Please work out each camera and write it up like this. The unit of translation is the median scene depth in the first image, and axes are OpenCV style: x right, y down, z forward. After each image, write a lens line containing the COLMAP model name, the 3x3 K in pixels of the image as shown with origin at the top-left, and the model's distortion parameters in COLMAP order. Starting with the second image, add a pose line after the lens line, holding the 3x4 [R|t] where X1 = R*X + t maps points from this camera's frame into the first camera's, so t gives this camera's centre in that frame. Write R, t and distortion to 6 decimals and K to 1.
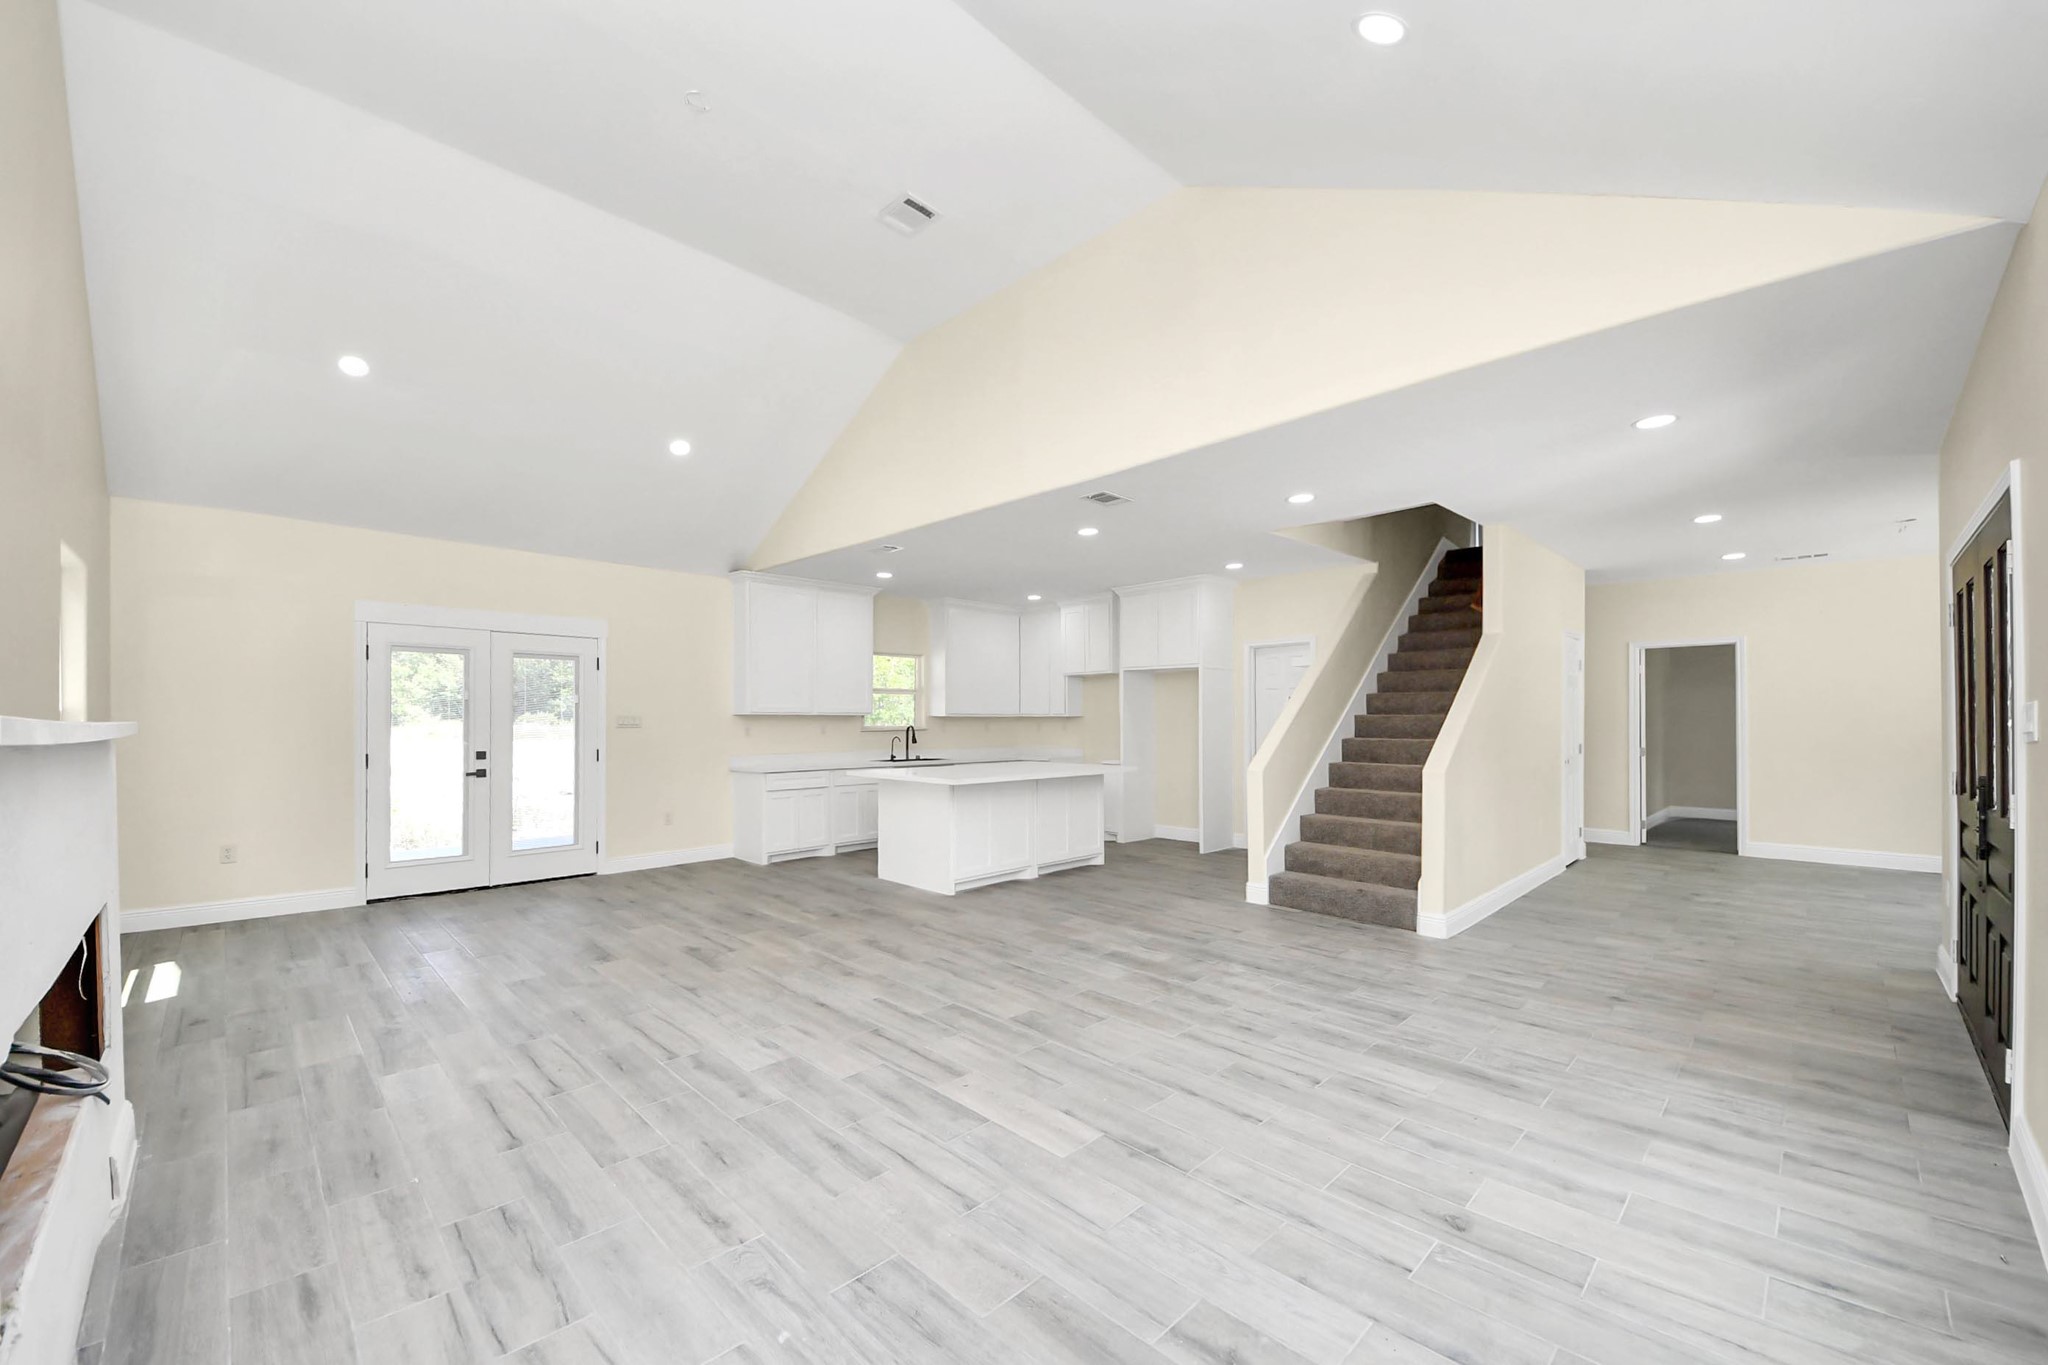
lens RADIAL K [[772.0, 0, 996.8], [0, 772.0, 724.6], [0, 0, 1]] dist [-0.010604, -0.002962]
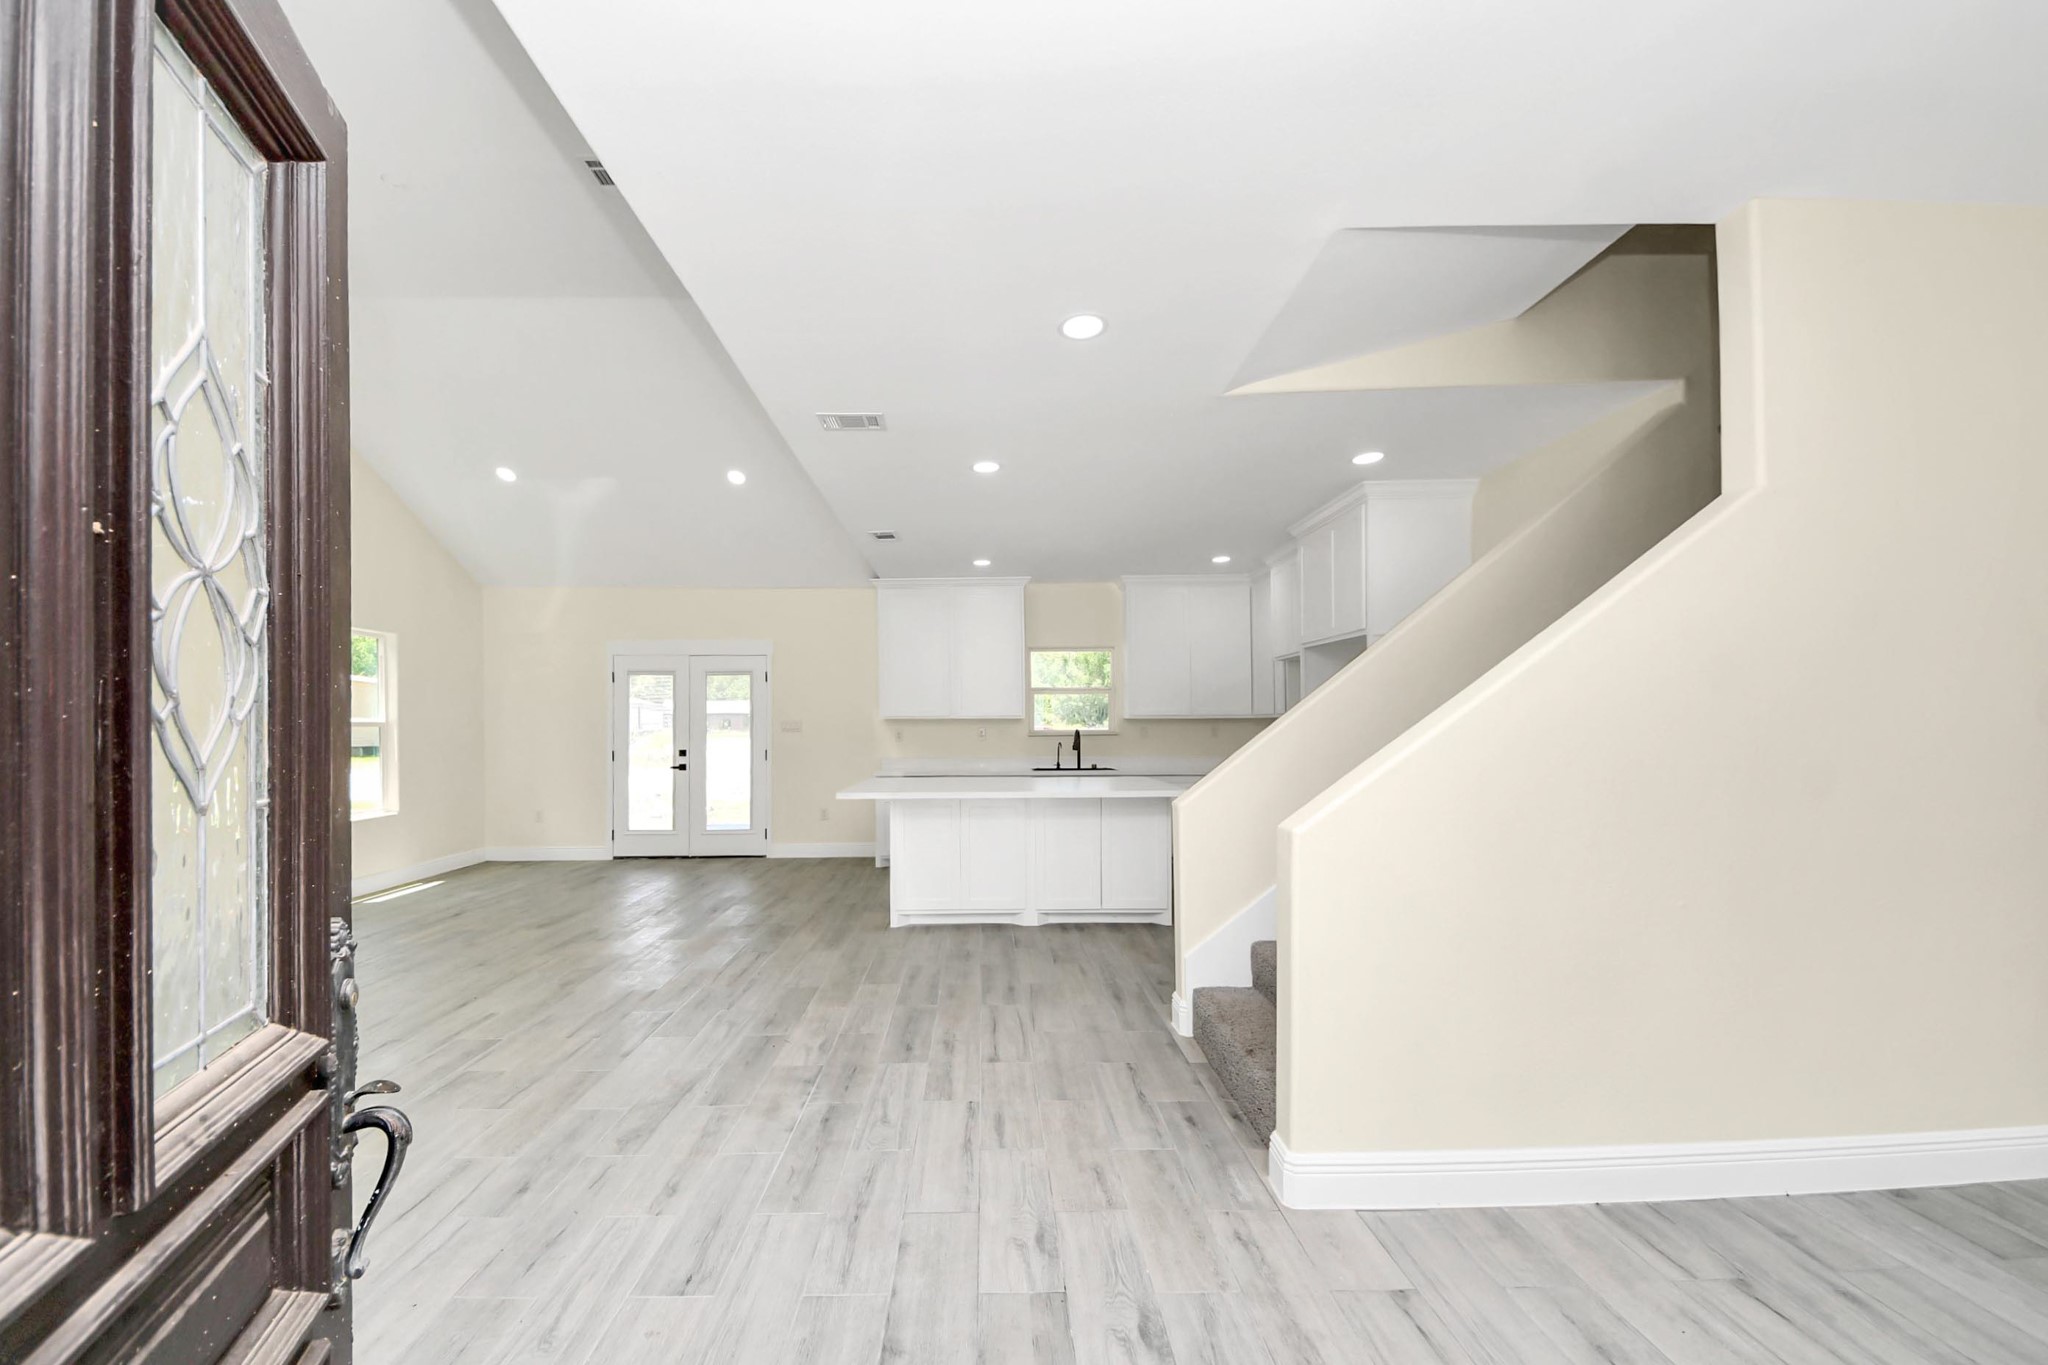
lens RADIAL K [[746.1, 0, 1037.7], [0, 746.1, 721.1], [0, 0, 1]] dist [0.011427, -0.008313]
pose [[0.741436, -0.006470, -0.670992, 0.888047], [0.001161, 0.999964, -0.008359, -0.003348], [0.671022, 0.005418, 0.741417, 0.693838]]
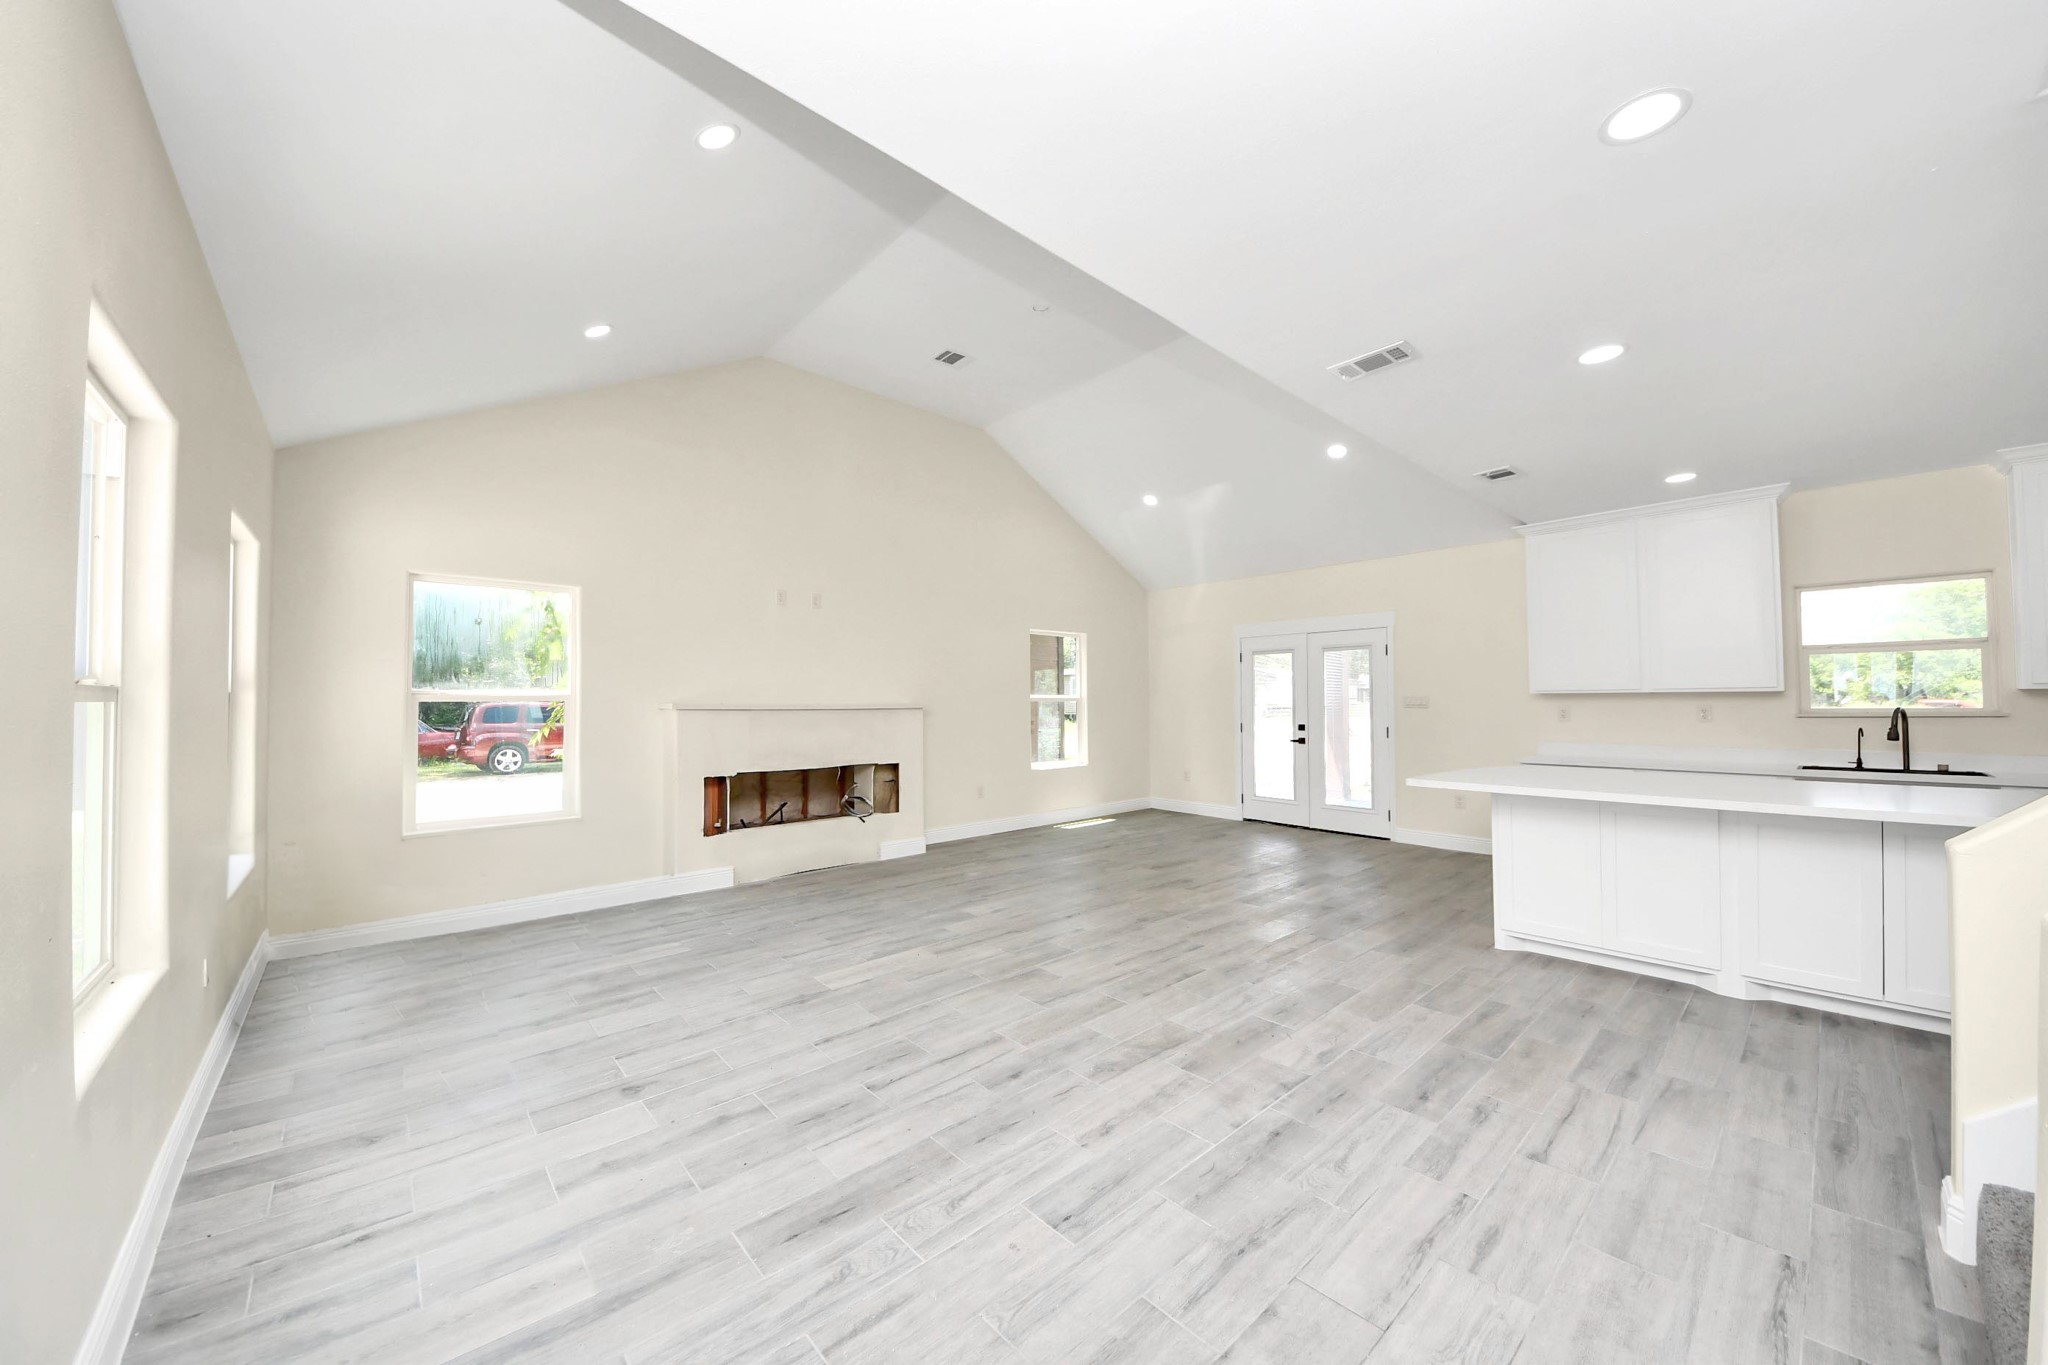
lens RADIAL K [[746.1, 0, 1033.6], [0, 746.1, 680.0], [0, 0, 1]] dist [0.011427, -0.008313]
pose [[-0.020833, -0.027525, -0.999404, 0.915679], [-0.003463, 0.999617, -0.027458, -0.006169], [0.999777, 0.002888, -0.020921, 0.831635]]
